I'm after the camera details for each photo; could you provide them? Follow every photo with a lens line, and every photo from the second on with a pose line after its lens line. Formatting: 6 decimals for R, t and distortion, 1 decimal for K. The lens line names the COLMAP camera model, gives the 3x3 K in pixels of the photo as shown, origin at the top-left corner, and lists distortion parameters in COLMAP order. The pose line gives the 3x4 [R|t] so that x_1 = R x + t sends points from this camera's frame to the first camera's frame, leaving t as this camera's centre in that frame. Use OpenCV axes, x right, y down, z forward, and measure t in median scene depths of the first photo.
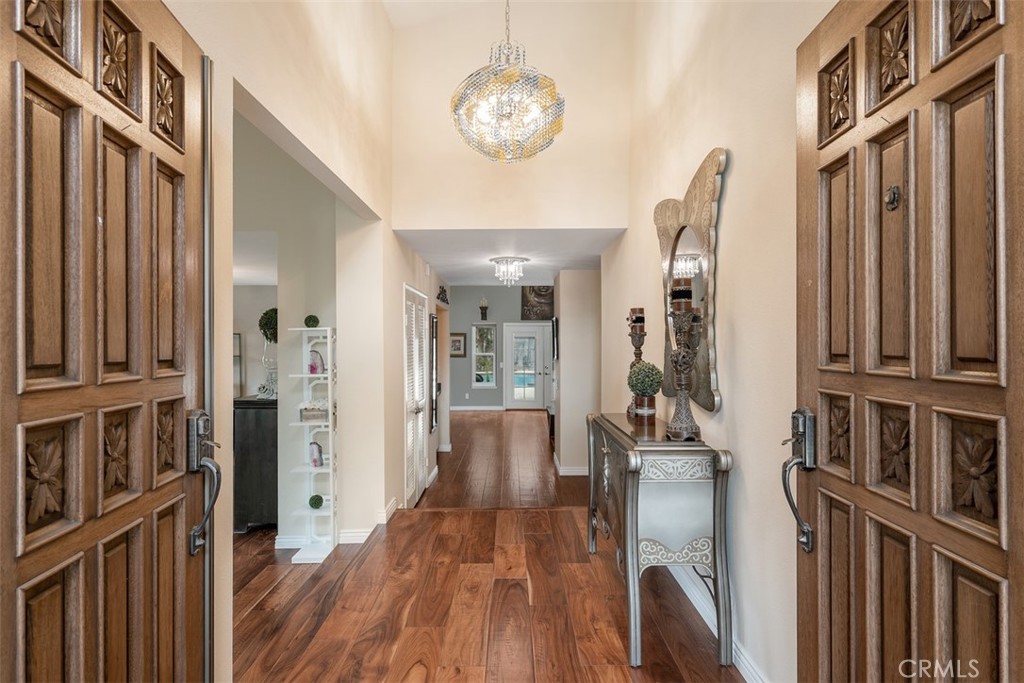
lens RADIAL K [[561.3, 0, 509.1], [0, 561.3, 344.4], [0, 0, 1]] dist [-0.002188, -0.001182]
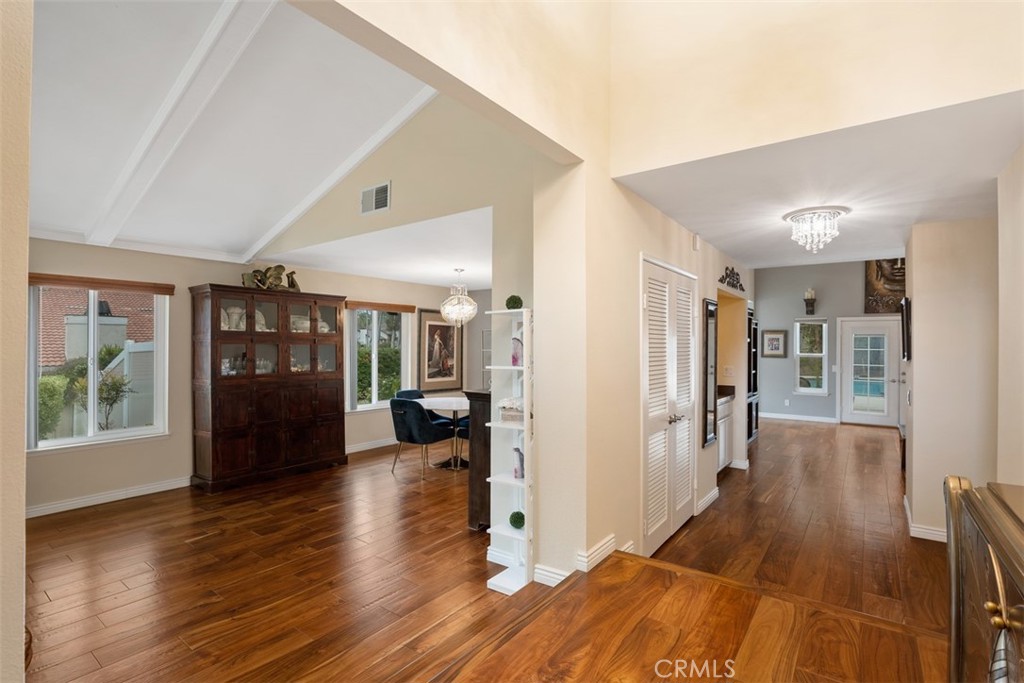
lens RADIAL K [[477.9, 0, 513.5], [0, 477.9, 345.2], [0, 0, 1]] dist [-0.018188, -0.000605]
pose [[0.800027, 0.003937, -0.599952, 0.054223], [-0.007451, 0.999967, -0.003373, 0.017330], [0.599918, 0.007168, 0.800029, 0.311913]]
